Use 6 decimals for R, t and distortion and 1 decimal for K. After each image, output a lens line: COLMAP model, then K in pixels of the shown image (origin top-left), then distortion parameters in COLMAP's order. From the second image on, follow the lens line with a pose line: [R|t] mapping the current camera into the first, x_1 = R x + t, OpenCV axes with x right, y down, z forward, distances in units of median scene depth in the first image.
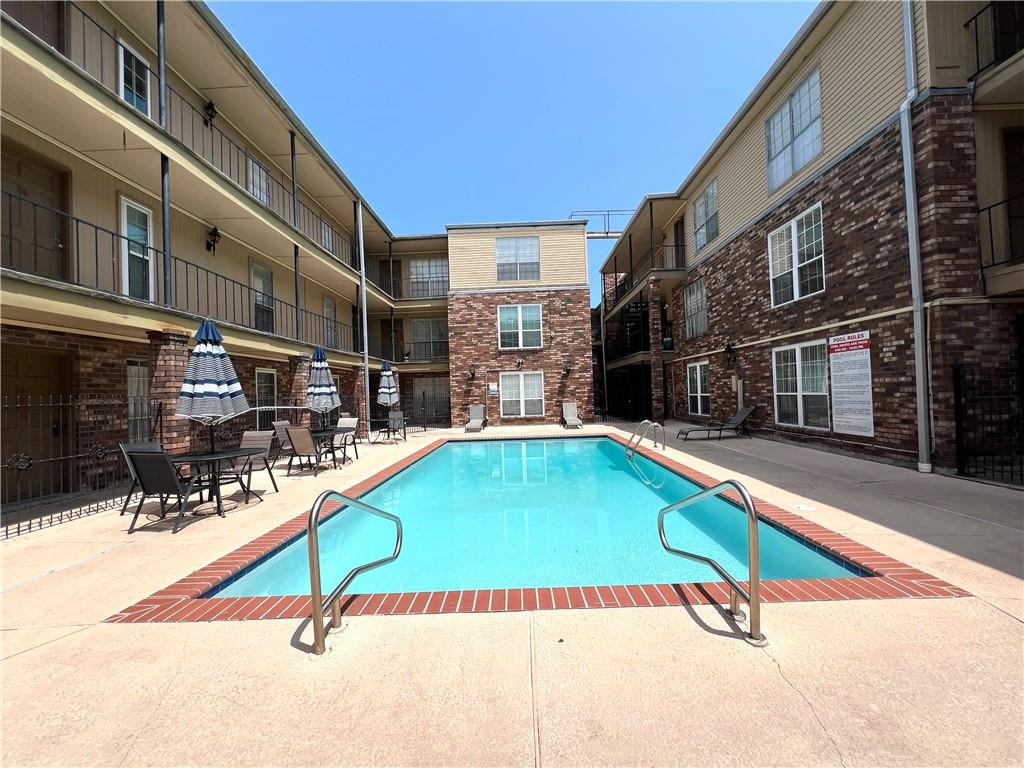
lens RADIAL K [[413.2, 0, 515.8], [0, 413.2, 385.2], [0, 0, 1]] dist [0.002643, 0.000373]
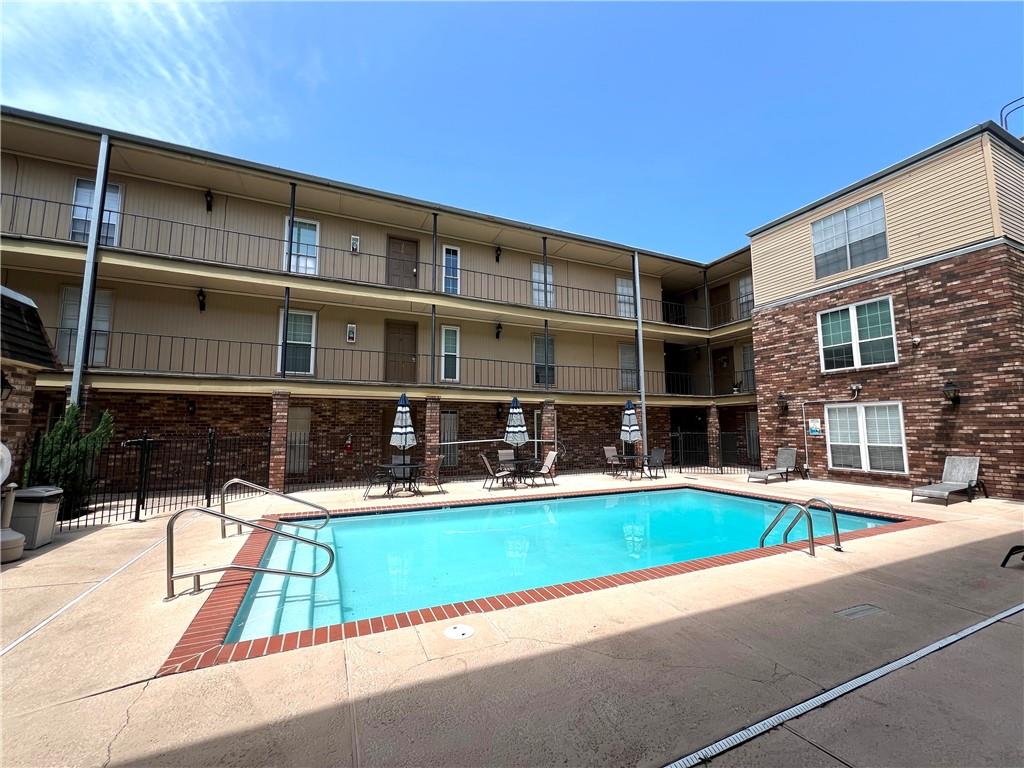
lens RADIAL K [[413.2, 0, 513.4], [0, 413.2, 386.0], [0, 0, 1]] dist [0.002643, 0.000373]
pose [[0.430546, -0.063811, -0.900310, 0.376178], [0.008016, 0.997729, -0.066882, -0.019754], [0.902533, 0.021579, 0.430080, 0.206556]]
